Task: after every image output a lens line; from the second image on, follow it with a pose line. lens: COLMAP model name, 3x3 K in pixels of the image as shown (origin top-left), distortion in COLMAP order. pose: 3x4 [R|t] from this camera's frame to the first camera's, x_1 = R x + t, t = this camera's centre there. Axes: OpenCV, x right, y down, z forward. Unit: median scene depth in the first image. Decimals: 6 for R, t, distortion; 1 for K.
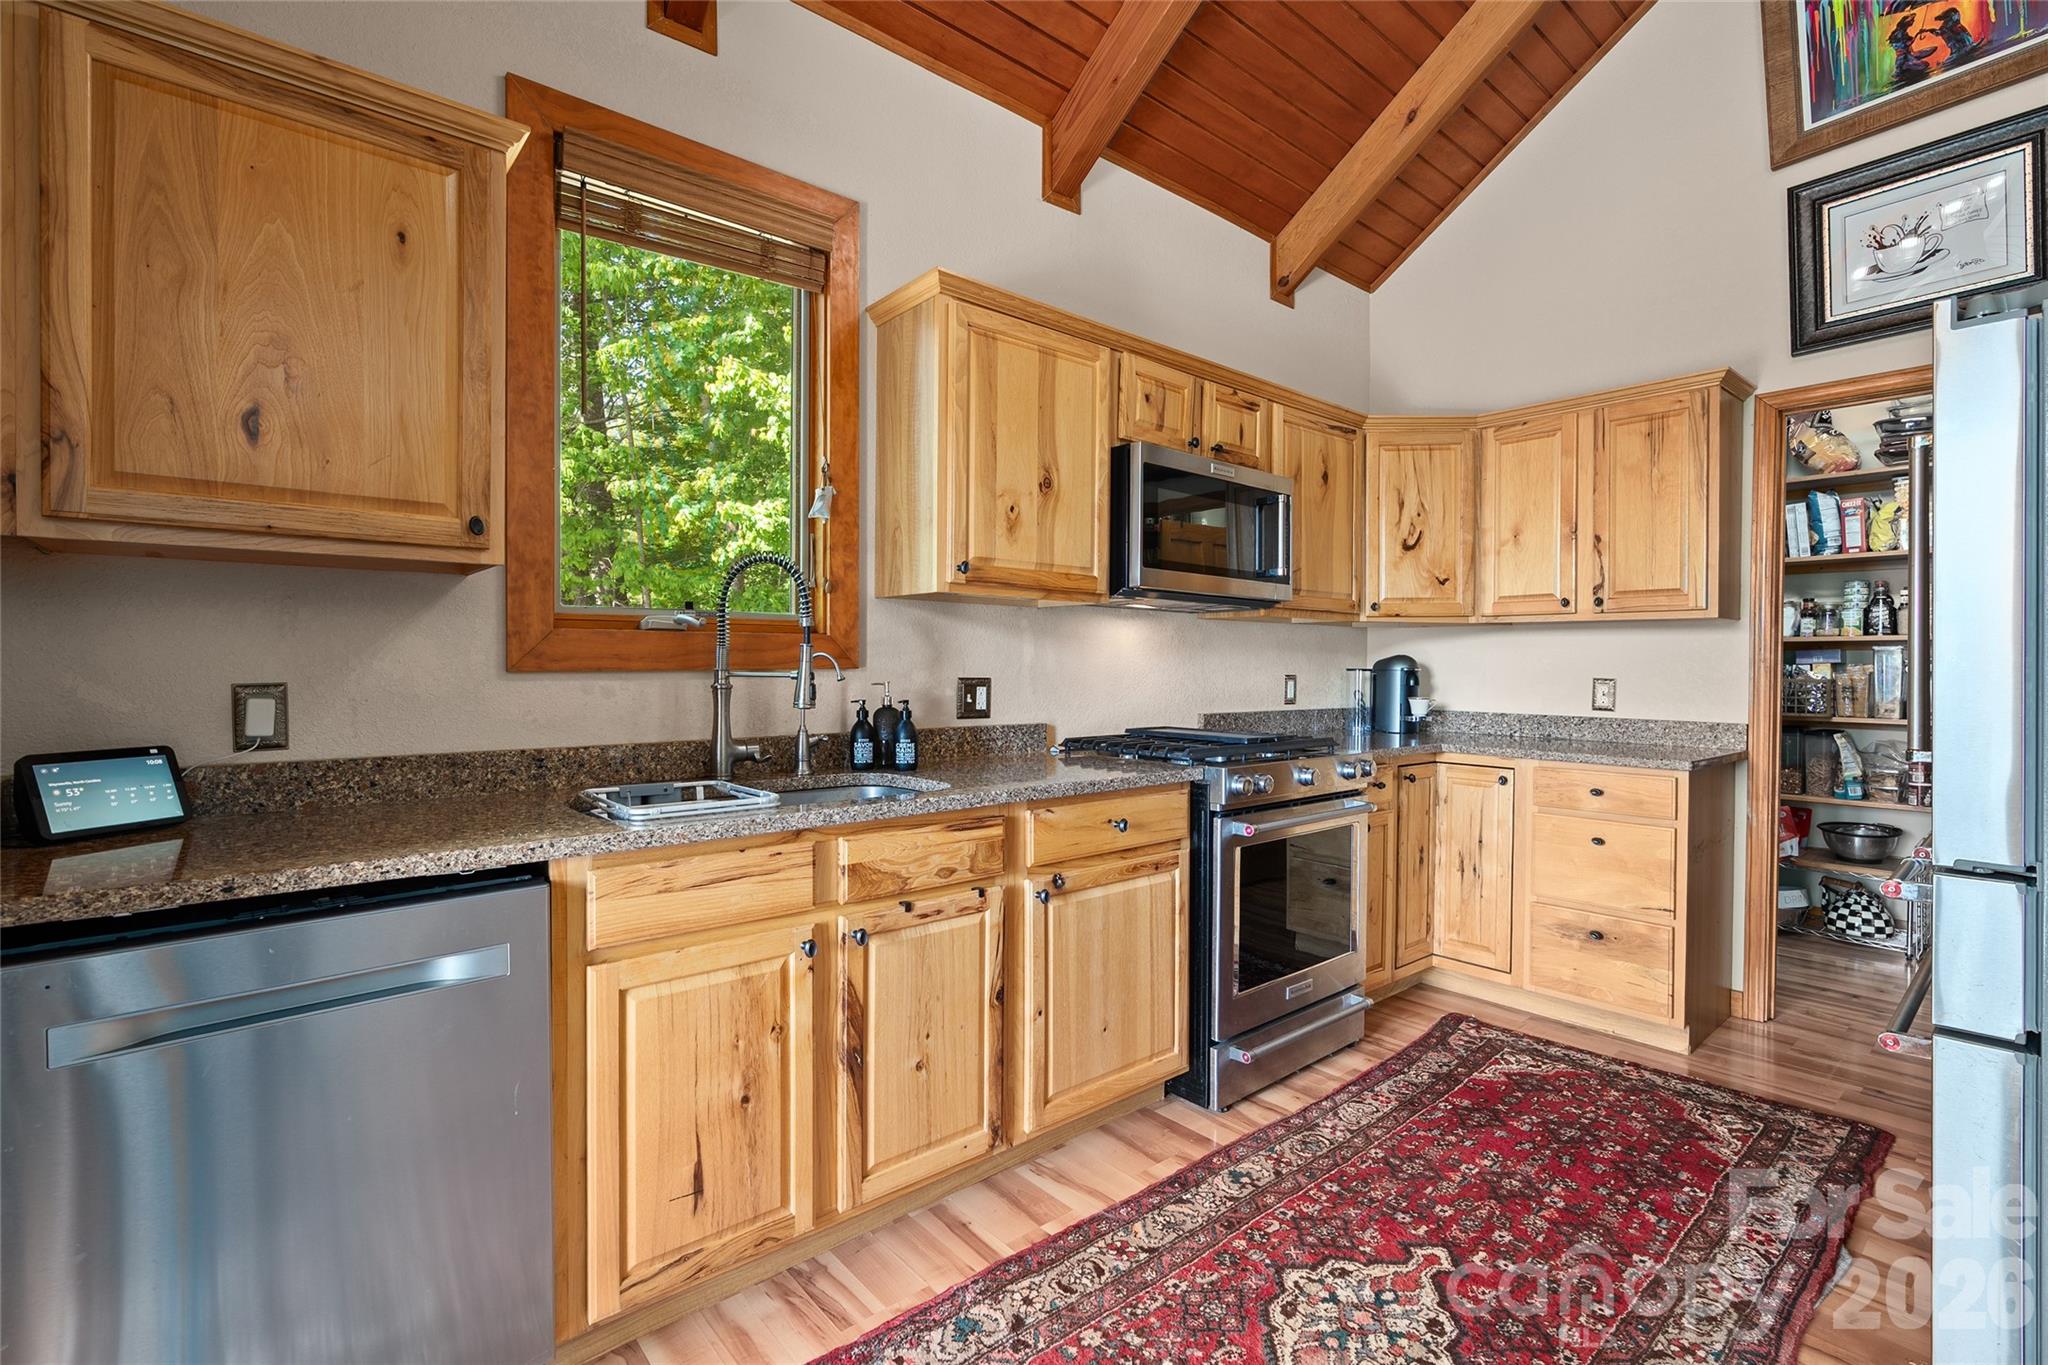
lens RADIAL K [[925.8, 0, 1022.2], [0, 925.8, 666.3], [0, 0, 1]] dist [-0.007913, 0.001763]
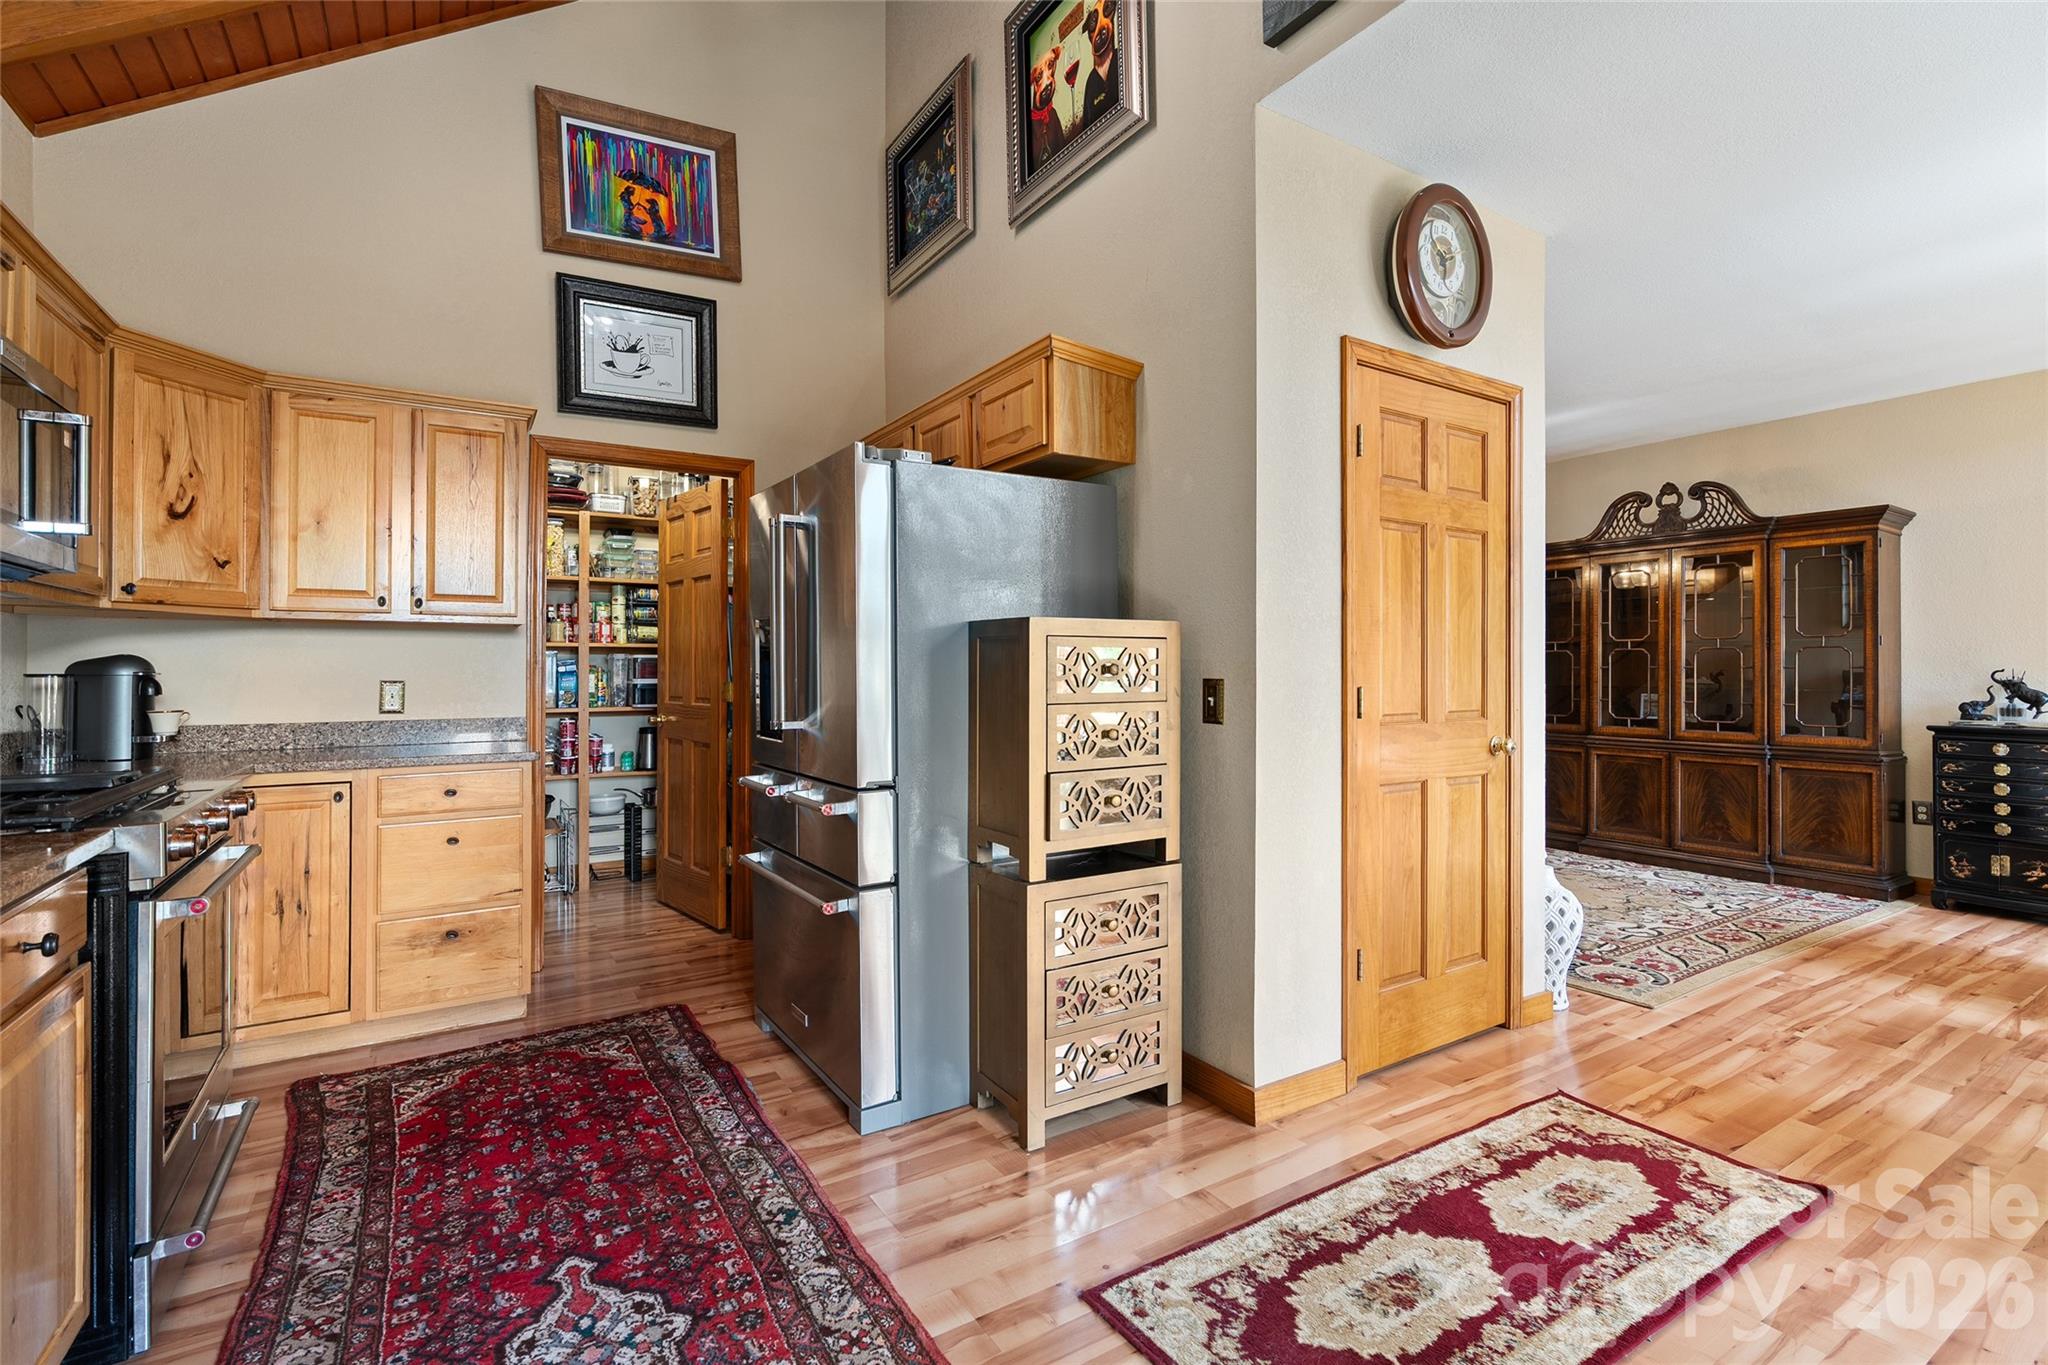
lens RADIAL K [[925.8, 0, 1021.1], [0, 925.8, 654.7], [0, 0, 1]] dist [-0.007913, 0.001763]
pose [[0.134268, 0.008859, 0.990905, -0.345438], [0.005702, 0.999937, -0.009712, -0.001346], [-0.990929, 0.006954, 0.134209, 0.286964]]
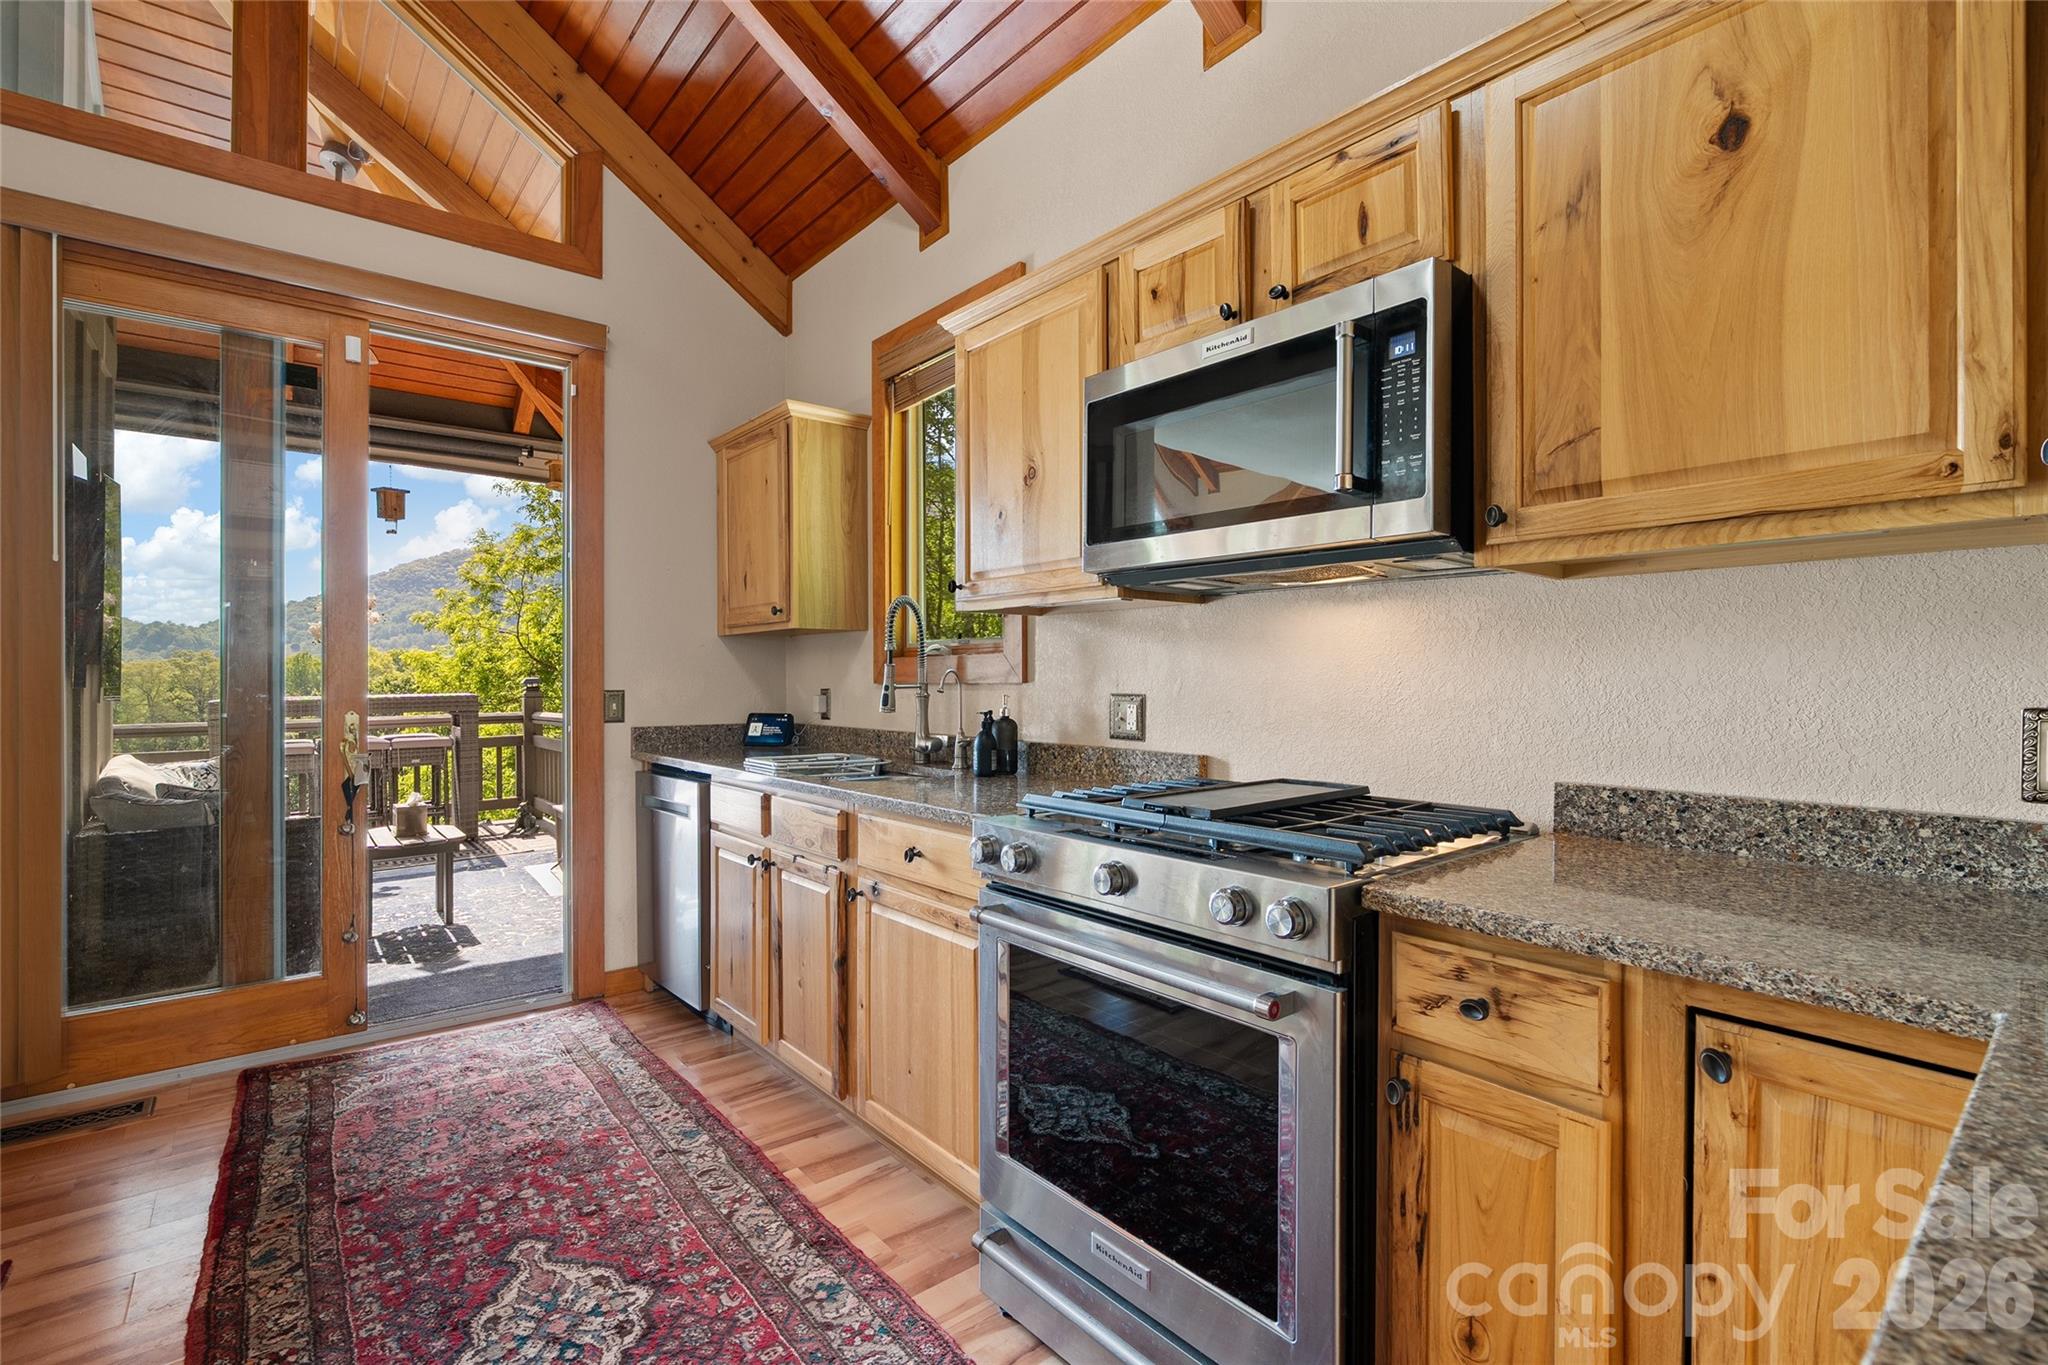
lens RADIAL K [[925.8, 0, 1017.1], [0, 925.8, 672.4], [0, 0, 1]] dist [-0.007913, 0.001763]
pose [[-0.013270, -0.011760, -0.999843, 0.916550], [-0.006471, 0.999911, -0.011675, 0.002972], [0.999891, 0.006315, -0.013345, 1.006695]]
